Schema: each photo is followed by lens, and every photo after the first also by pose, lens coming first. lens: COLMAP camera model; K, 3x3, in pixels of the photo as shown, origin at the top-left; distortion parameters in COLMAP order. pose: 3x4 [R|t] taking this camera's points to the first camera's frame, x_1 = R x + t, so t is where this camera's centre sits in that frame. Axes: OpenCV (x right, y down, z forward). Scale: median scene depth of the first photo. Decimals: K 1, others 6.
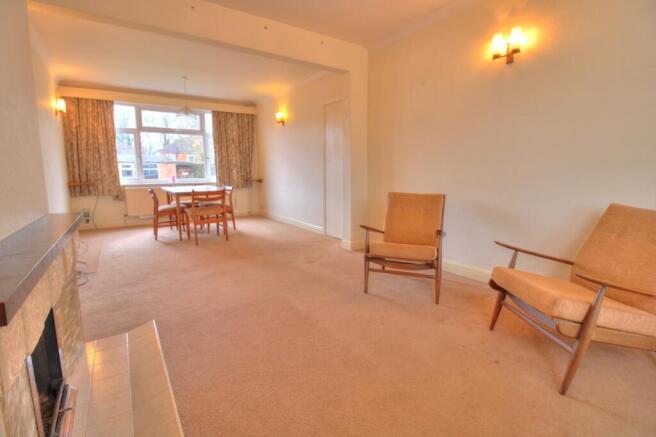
lens RADIAL K [[311.9, 0, 332.8], [0, 311.9, 214.0], [0, 0, 1]] dist [-0.001891, -0.000946]
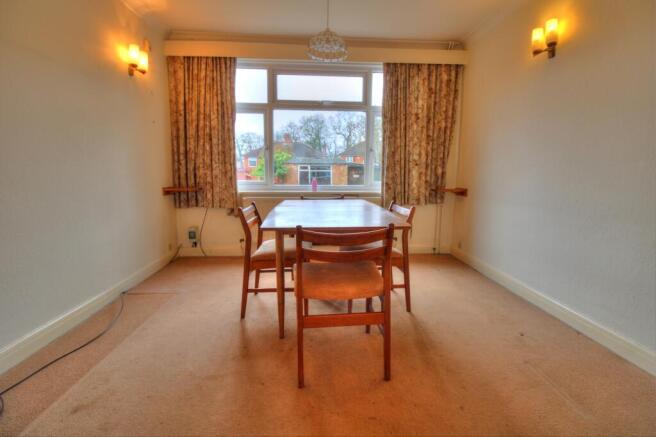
lens RADIAL K [[311.9, 0, 332.8], [0, 311.9, 214.0], [0, 0, 1]] dist [-0.001891, -0.000946]
pose [[0.860466, 0.077285, -0.503613, -0.188790], [-0.082548, 0.996516, 0.011888, -0.072704], [0.502777, 0.031343, 0.863848, 0.547245]]
